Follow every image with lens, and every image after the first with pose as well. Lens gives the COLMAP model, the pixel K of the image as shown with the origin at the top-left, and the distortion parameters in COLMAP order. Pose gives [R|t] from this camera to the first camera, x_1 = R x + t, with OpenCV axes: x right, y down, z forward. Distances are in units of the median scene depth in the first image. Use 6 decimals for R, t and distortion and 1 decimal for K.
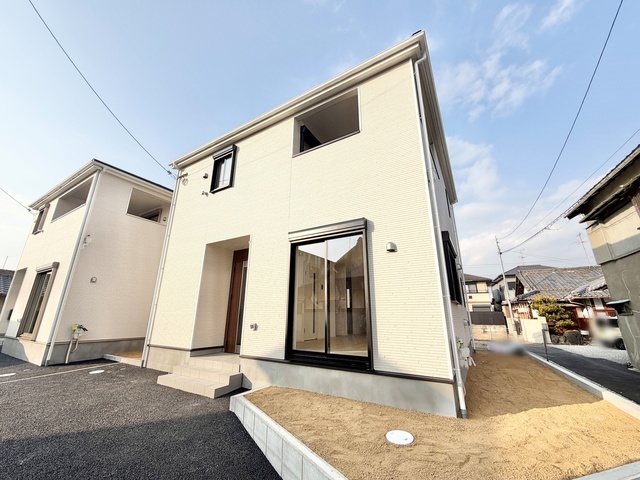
lens RADIAL K [[255.8, 0, 319.4], [0, 255.8, 239.0], [0, 0, 1]] dist [0.001803, -0.000004]
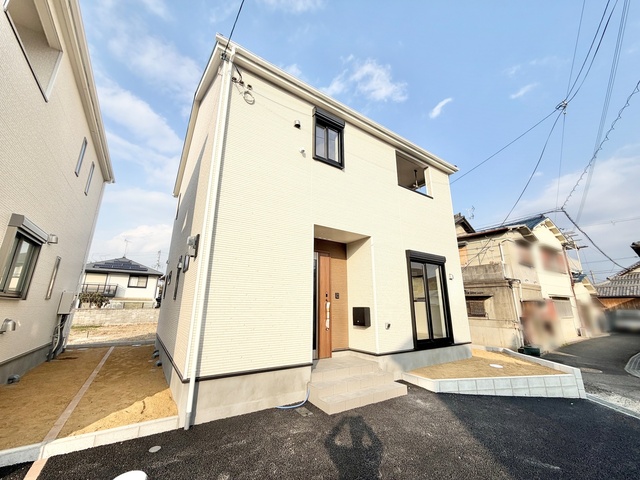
lens RADIAL K [[255.8, 0, 319.4], [0, 255.8, 239.0], [0, 0, 1]] dist [0.001803, -0.000004]
pose [[0.425132, 0.231979, 0.874899, -1.242987], [-0.257465, 0.957663, -0.128815, 0.177704], [-0.867741, -0.170492, 0.466860, 0.700168]]
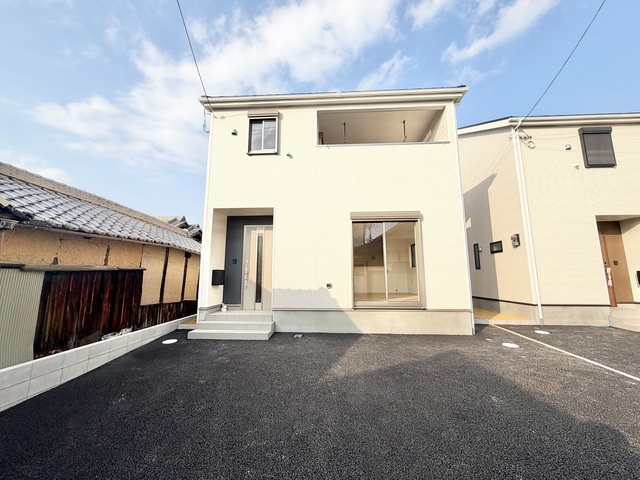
lens RADIAL K [[255.8, 0, 319.4], [0, 255.8, 239.0], [0, 0, 1]] dist [0.001803, -0.000004]
pose [[0.885553, 0.064400, 0.460052, -2.302274], [-0.125375, 0.986727, 0.103207, 0.178339], [-0.447299, -0.149074, 0.881873, 0.602931]]
